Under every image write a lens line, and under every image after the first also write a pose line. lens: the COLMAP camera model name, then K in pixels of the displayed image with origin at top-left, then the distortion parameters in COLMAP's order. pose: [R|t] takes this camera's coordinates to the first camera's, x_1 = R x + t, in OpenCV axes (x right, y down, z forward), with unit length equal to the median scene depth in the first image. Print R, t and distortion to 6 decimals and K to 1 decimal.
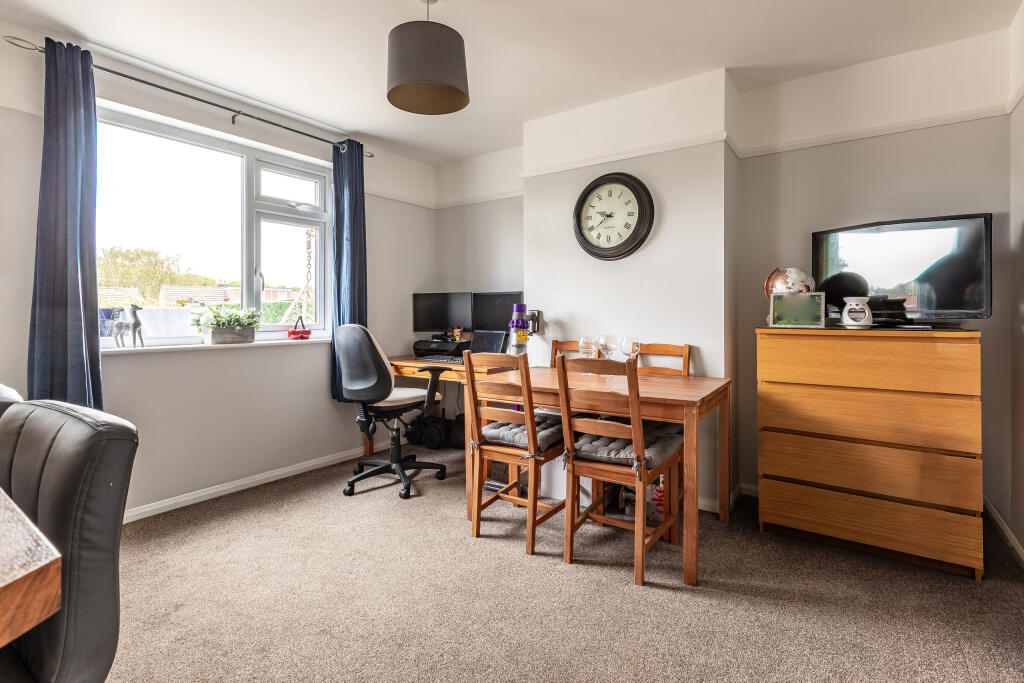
lens RADIAL K [[483.2, 0, 515.6], [0, 483.2, 310.0], [0, 0, 1]] dist [0.000741, 0.000050]
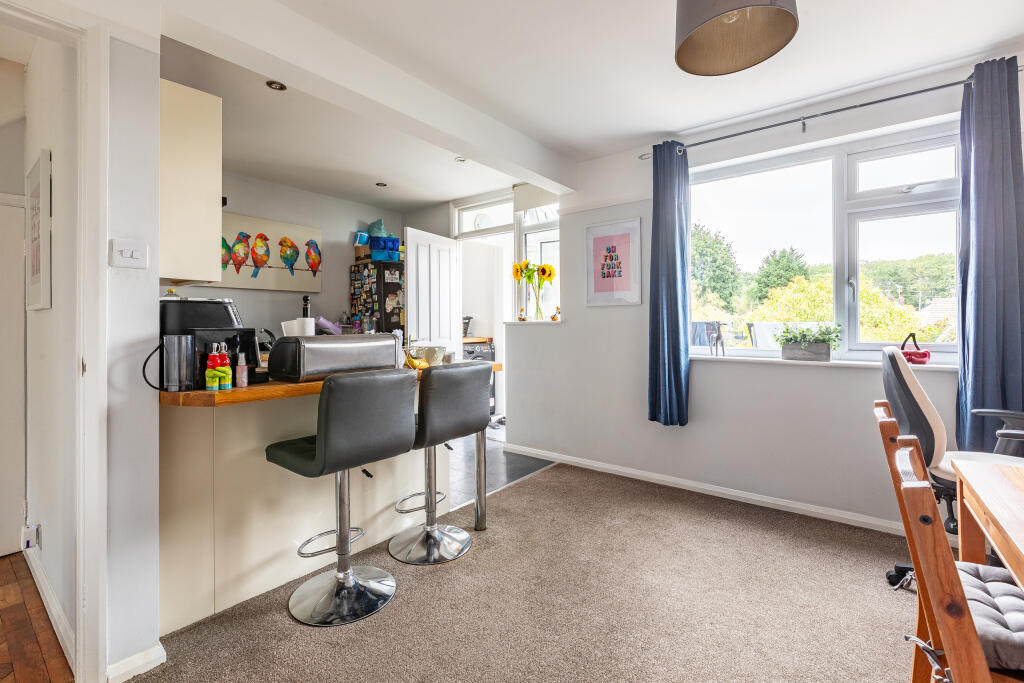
lens RADIAL K [[461.5, 0, 513.2], [0, 461.5, 323.1], [0, 0, 1]] dist [-0.001177, -0.000287]
pose [[-0.039491, -0.006467, -0.999199, 0.376354], [0.005630, 0.999962, -0.006694, -0.001894], [0.999204, -0.005890, -0.039453, 0.485578]]
